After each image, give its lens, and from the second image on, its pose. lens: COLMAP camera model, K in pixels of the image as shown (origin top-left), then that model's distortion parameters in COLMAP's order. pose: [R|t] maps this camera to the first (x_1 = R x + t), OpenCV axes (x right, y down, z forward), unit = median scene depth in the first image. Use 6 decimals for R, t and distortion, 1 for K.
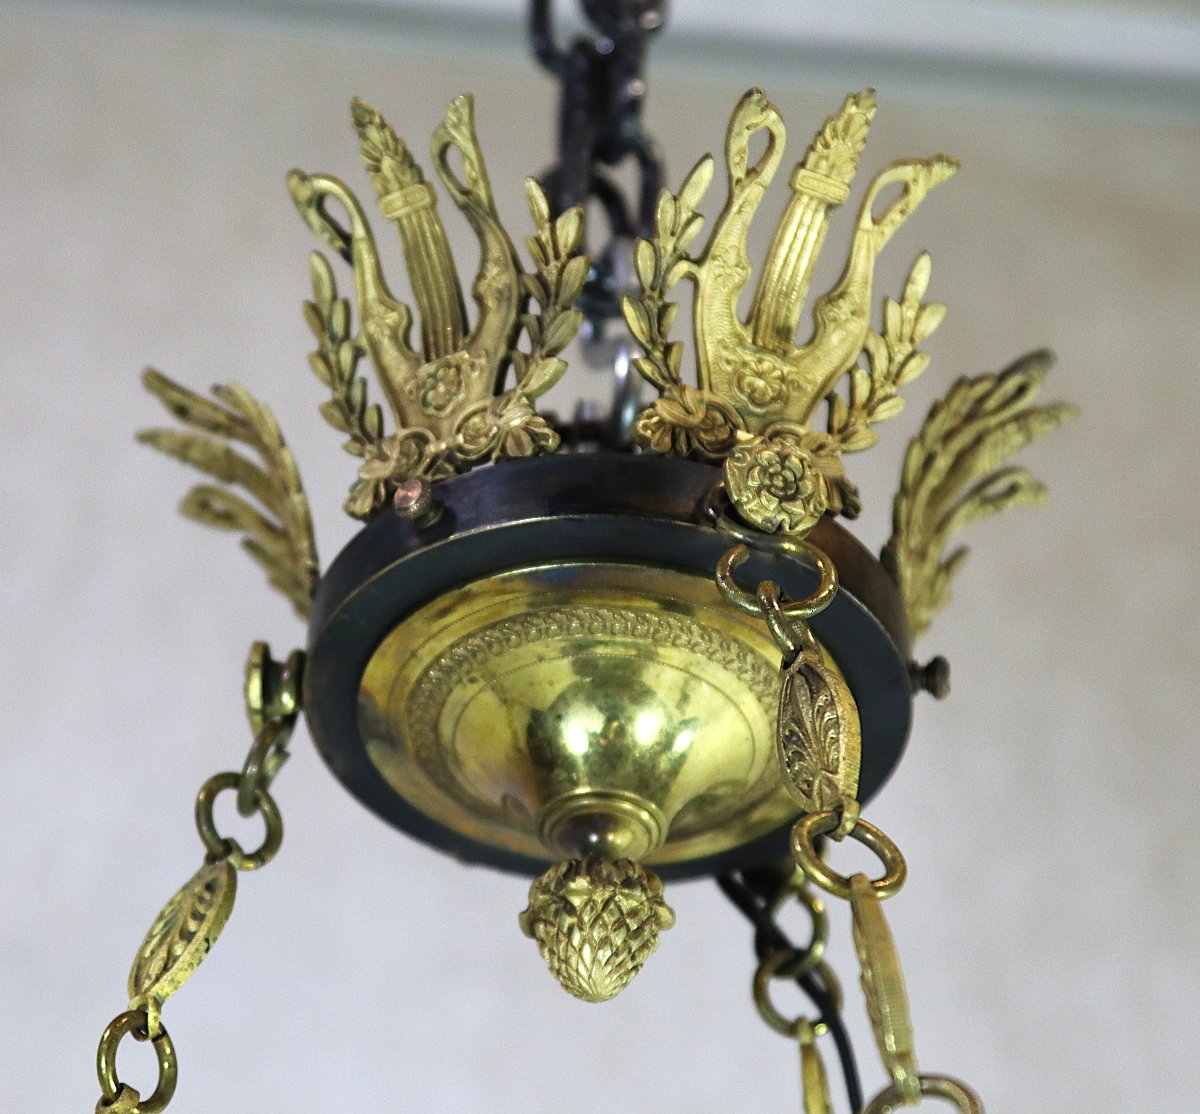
lens RADIAL K [[3359.9, 0, 602.6], [0, 3359.9, 567.6], [0, 0, 1]] dist [0.009291, 0.000000]
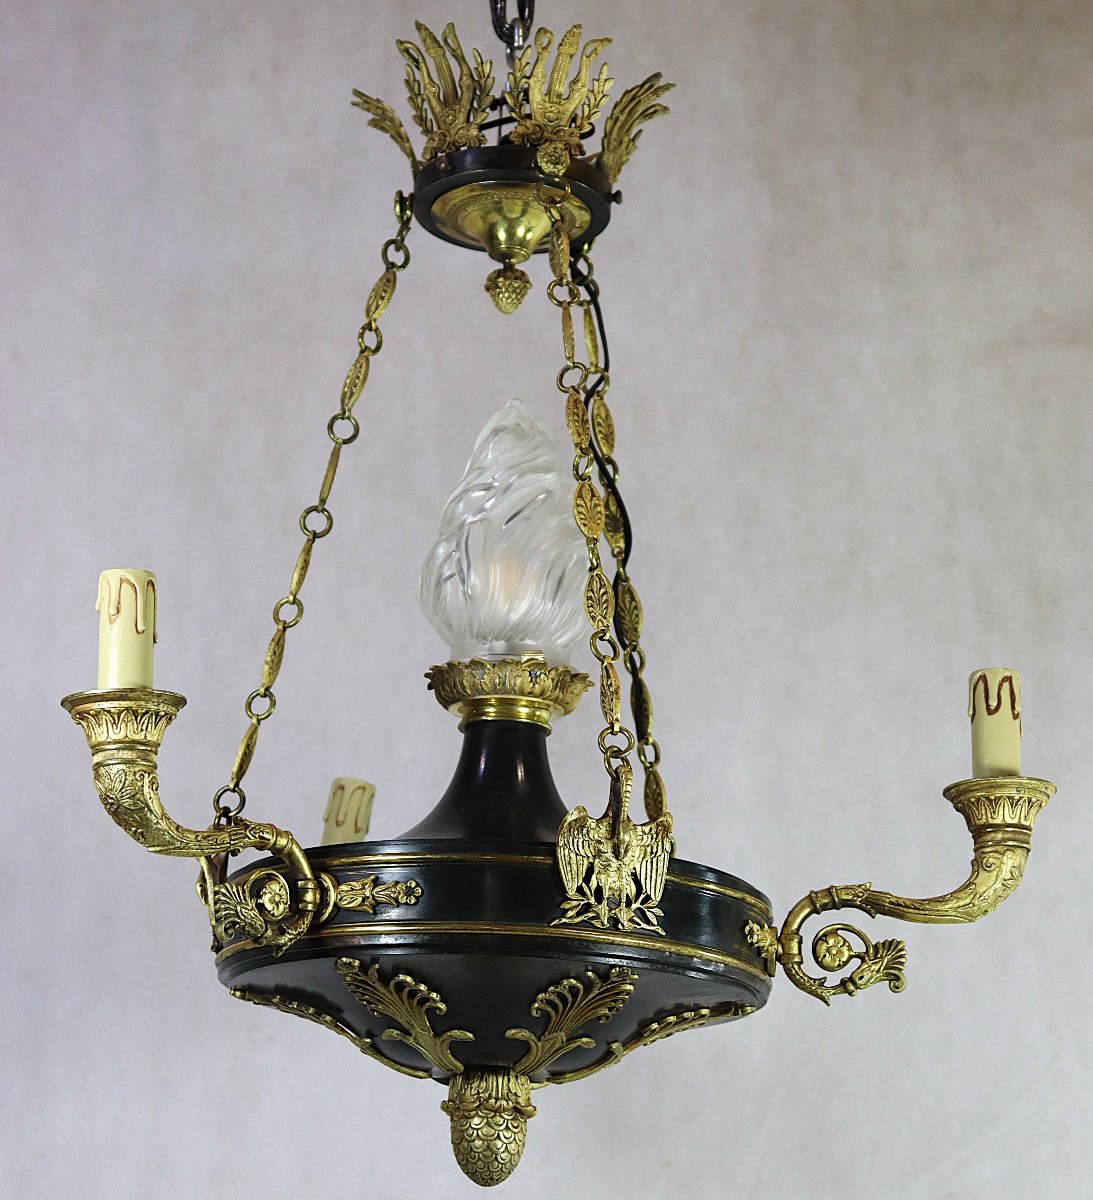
lens RADIAL K [[3085.5, 0, 538.8], [0, 3085.5, 607.3], [0, 0, 1]] dist [0.102329, 0.000000]
pose [[0.996347, -0.029397, -0.080182, 0.250171], [0.056053, 0.933454, 0.354291, -0.641484], [0.064431, -0.357491, 0.931691, -1.823503]]
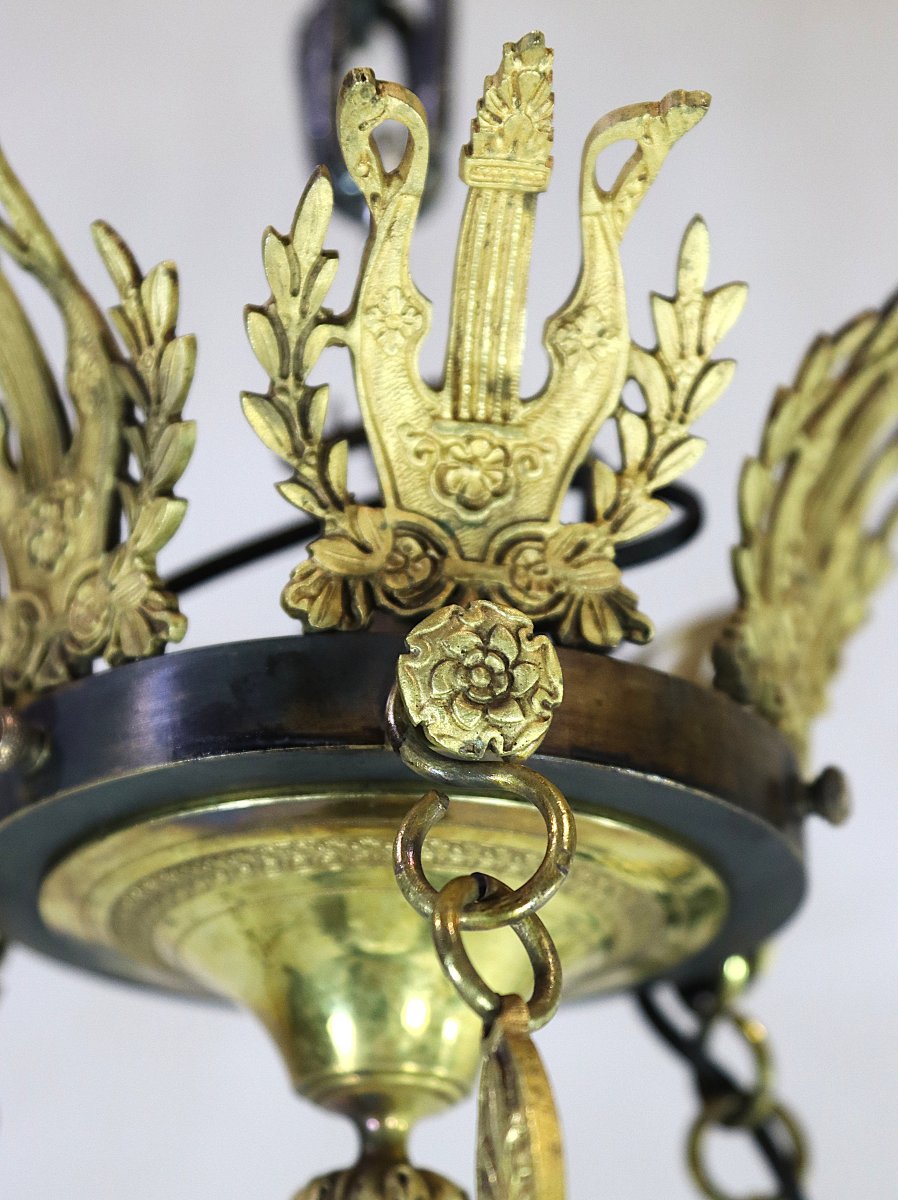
lens RADIAL K [[3008.1, 0, 446.6], [0, 3008.1, 593.8], [0, 0, 1]] dist [0.017112, 0.000000]
pose [[0.966307, -0.142113, -0.214604, 0.167738], [0.189794, 0.956599, 0.221125, -0.166299], [0.173865, -0.254406, 0.951340, 0.413992]]
